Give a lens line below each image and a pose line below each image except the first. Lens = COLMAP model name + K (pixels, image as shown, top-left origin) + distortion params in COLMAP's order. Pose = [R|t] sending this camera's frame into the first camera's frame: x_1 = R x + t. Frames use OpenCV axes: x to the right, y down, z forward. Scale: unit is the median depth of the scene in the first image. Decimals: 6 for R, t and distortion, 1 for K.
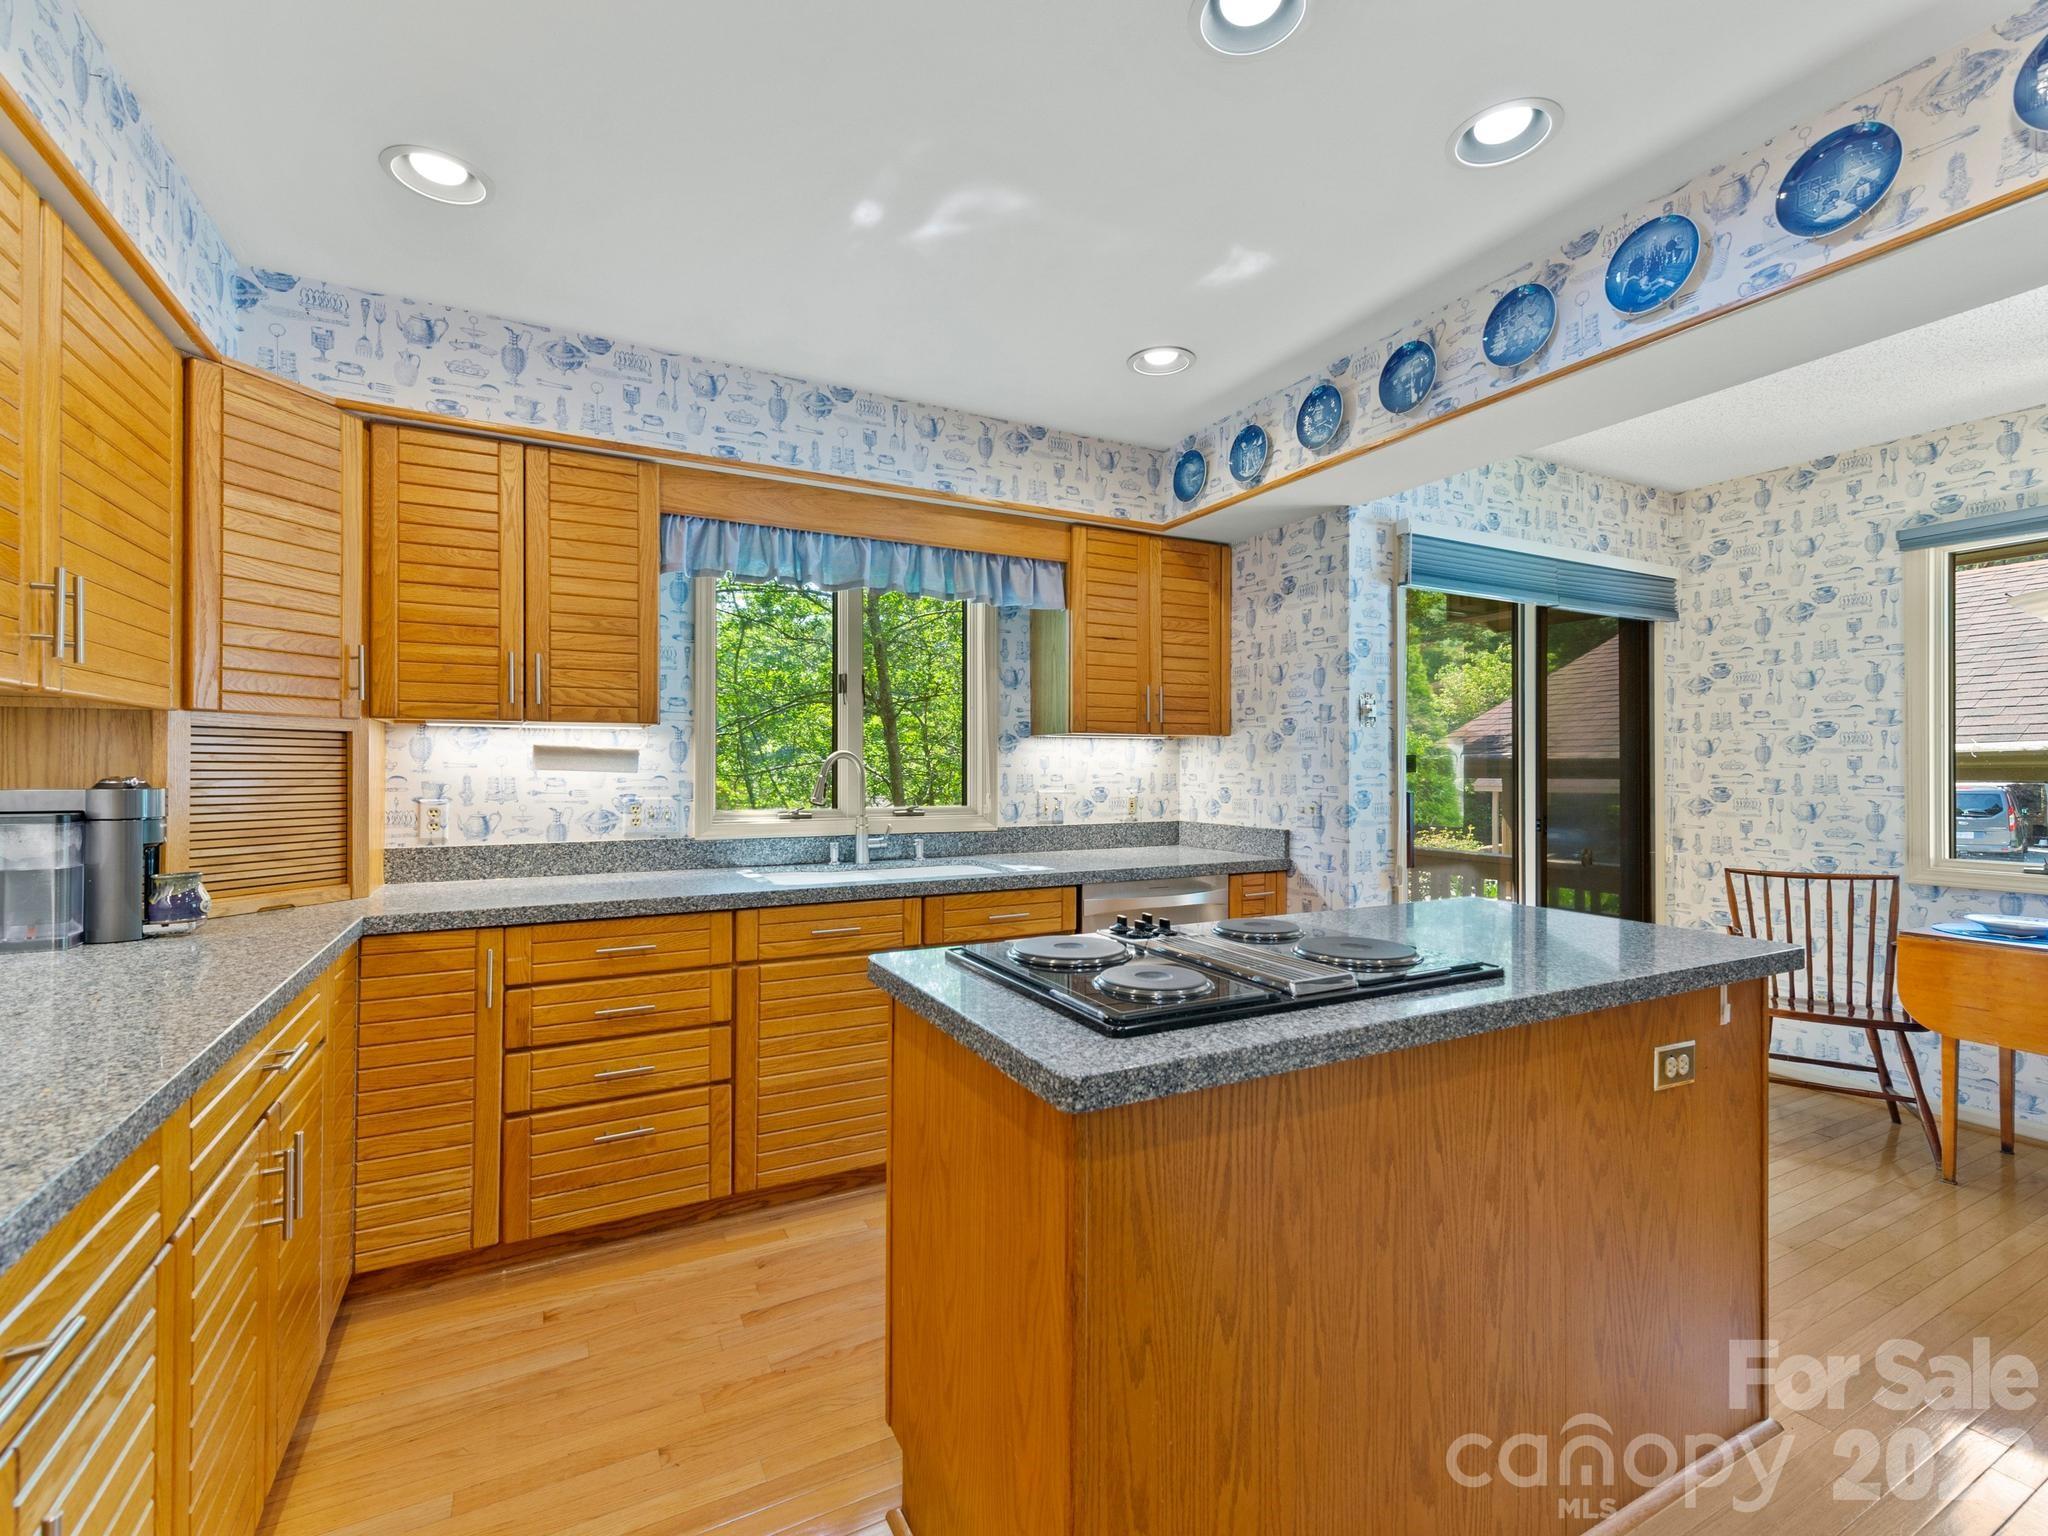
lens RADIAL K [[908.2, 0, 1015.5], [0, 908.2, 762.6], [0, 0, 1]] dist [0.016394, -0.005766]
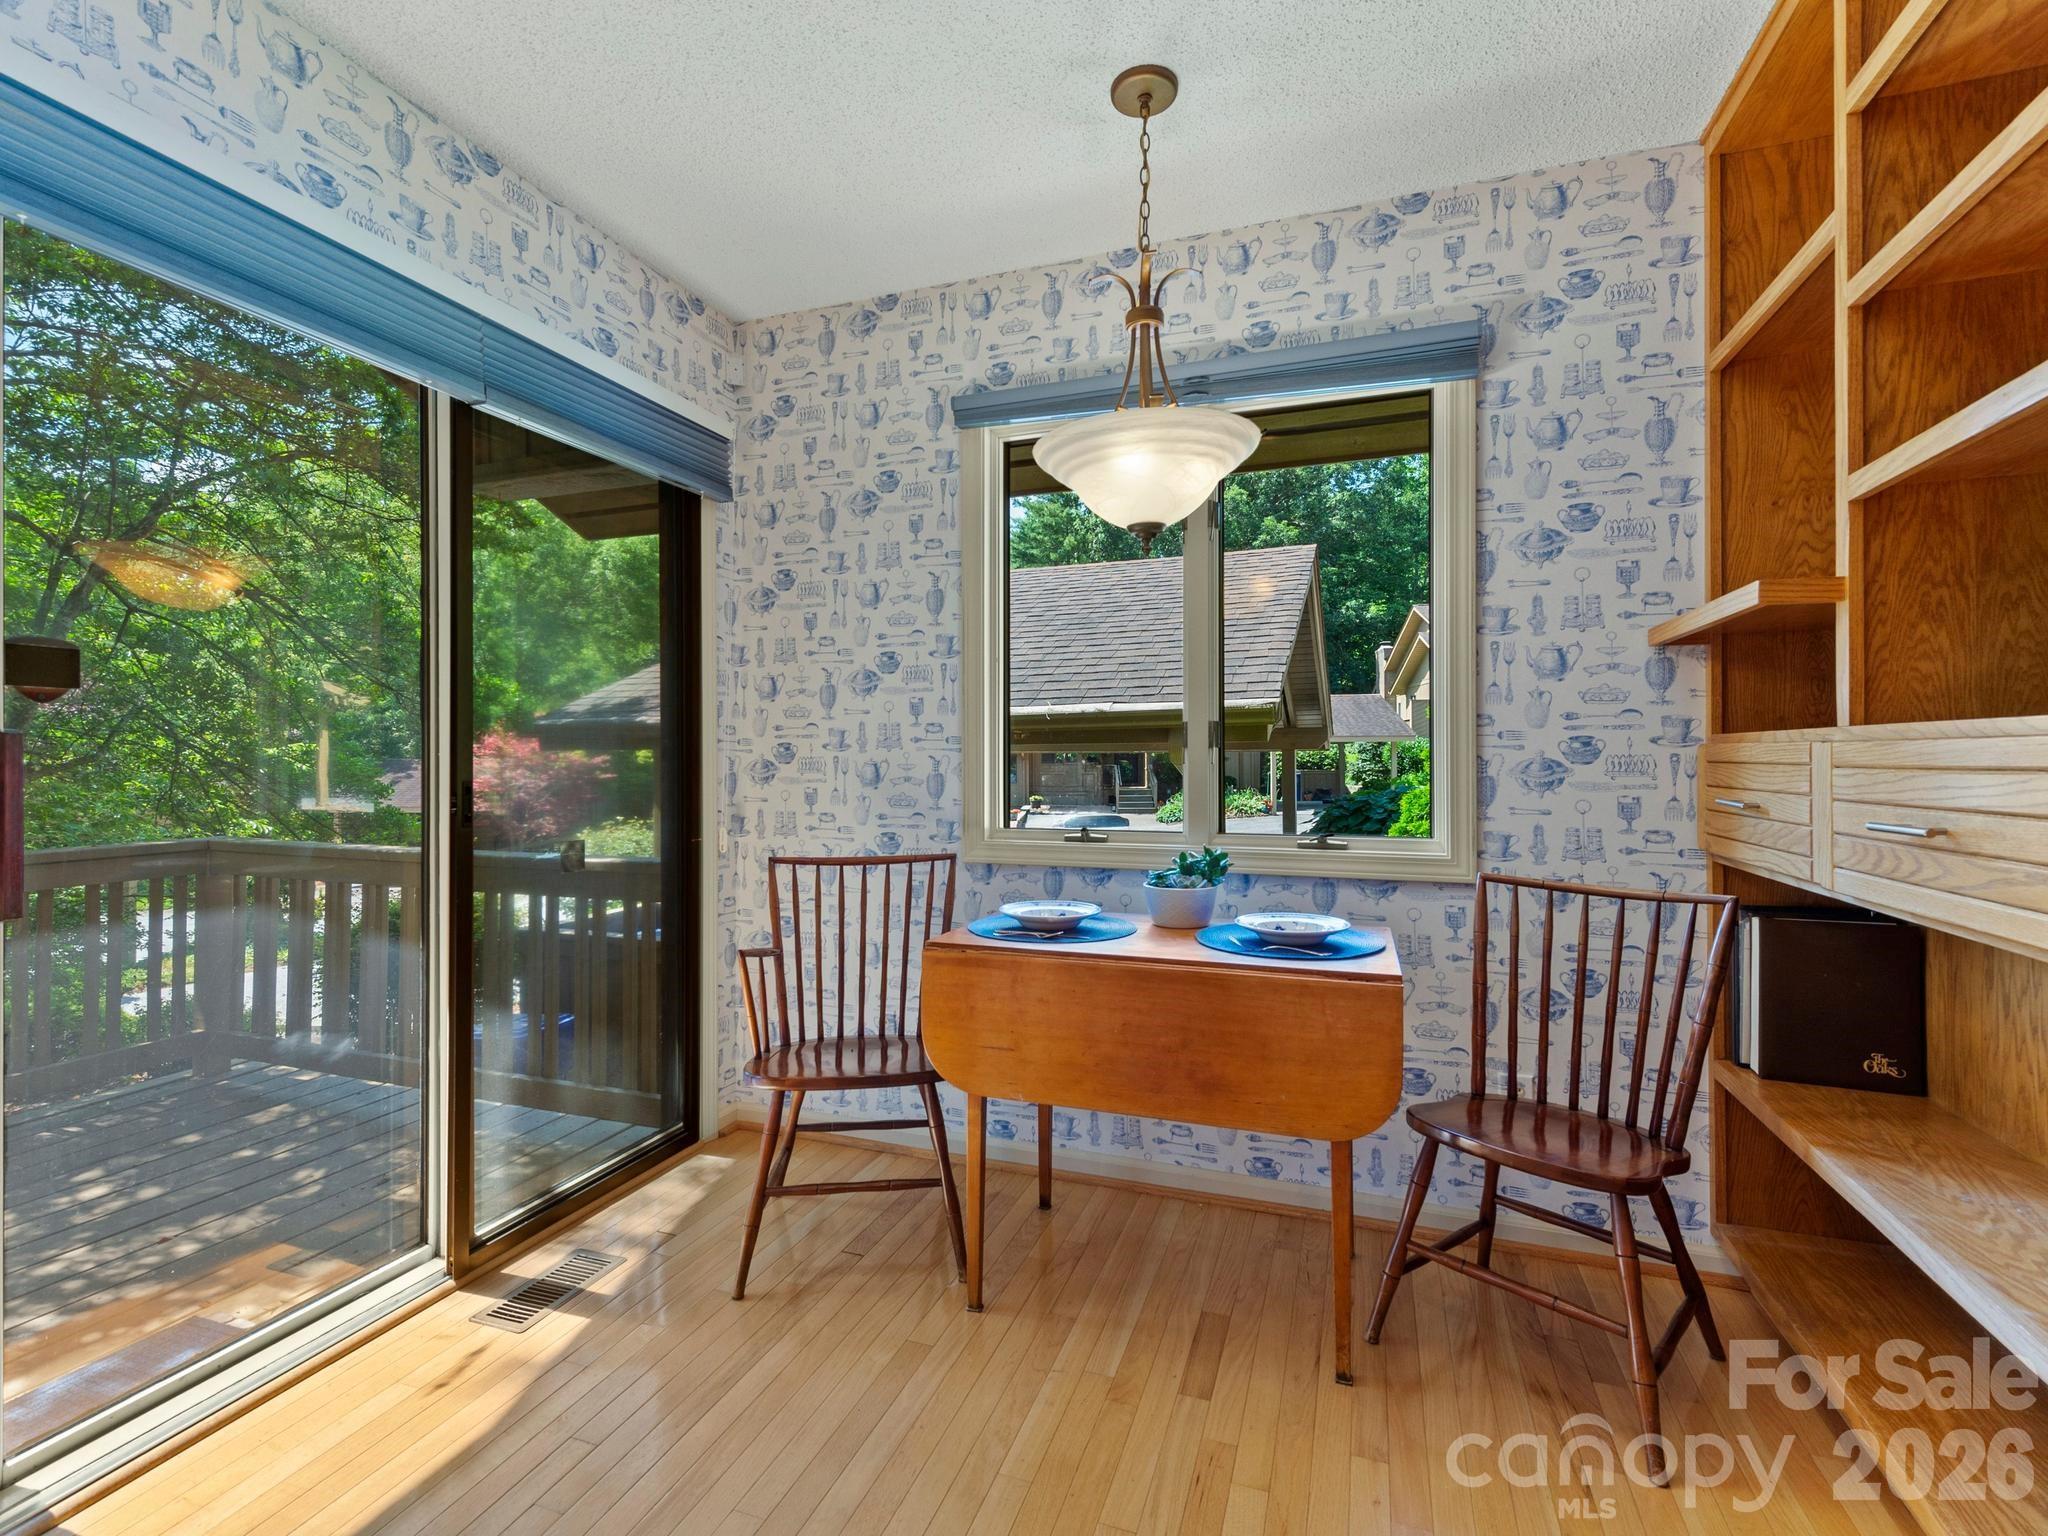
lens RADIAL K [[968.7, 0, 1010.9], [0, 968.7, 751.2], [0, 0, 1]] dist [0.015848, -0.004135]
pose [[0.741869, 0.000257, 0.670544, 0.391866], [-0.001286, 0.999999, 0.001039, 0.032073], [-0.670543, -0.001634, 0.741869, 0.318865]]
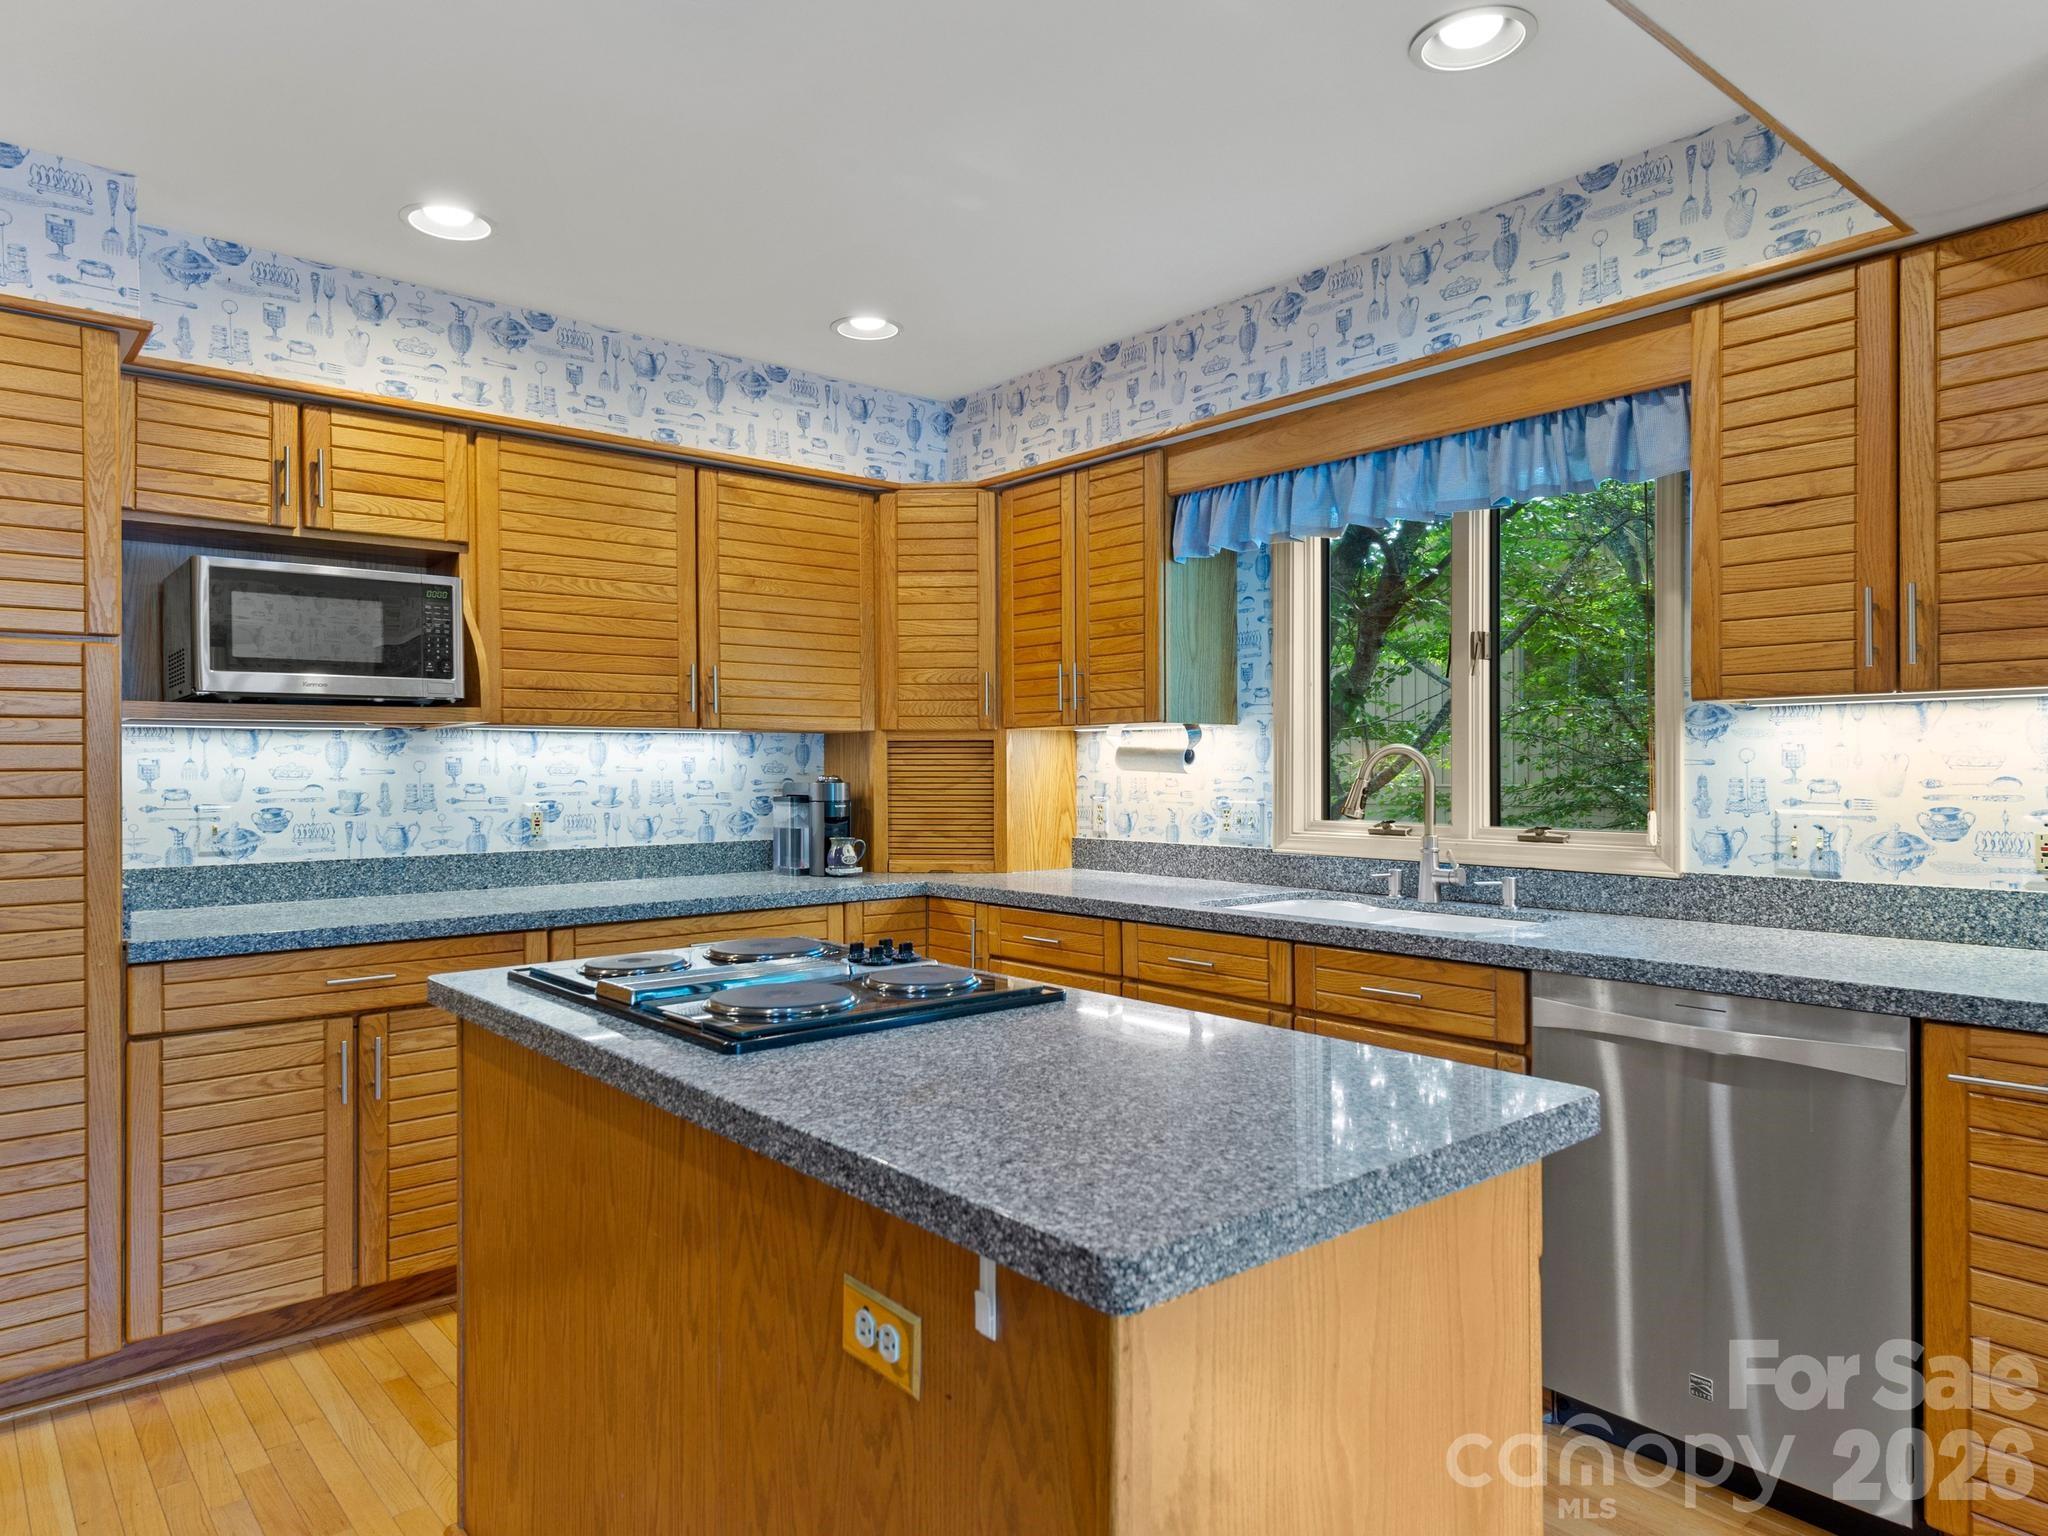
lens RADIAL K [[1303.3, 0, 1018.9], [0, 1303.3, 766.5], [0, 0, 1]] dist [0.020337, -0.000272]
pose [[0.213828, -0.002579, -0.976868, 1.653502], [0.008822, 0.999961, -0.000709, 0.006518], [0.976831, -0.008466, 0.213843, 1.033187]]
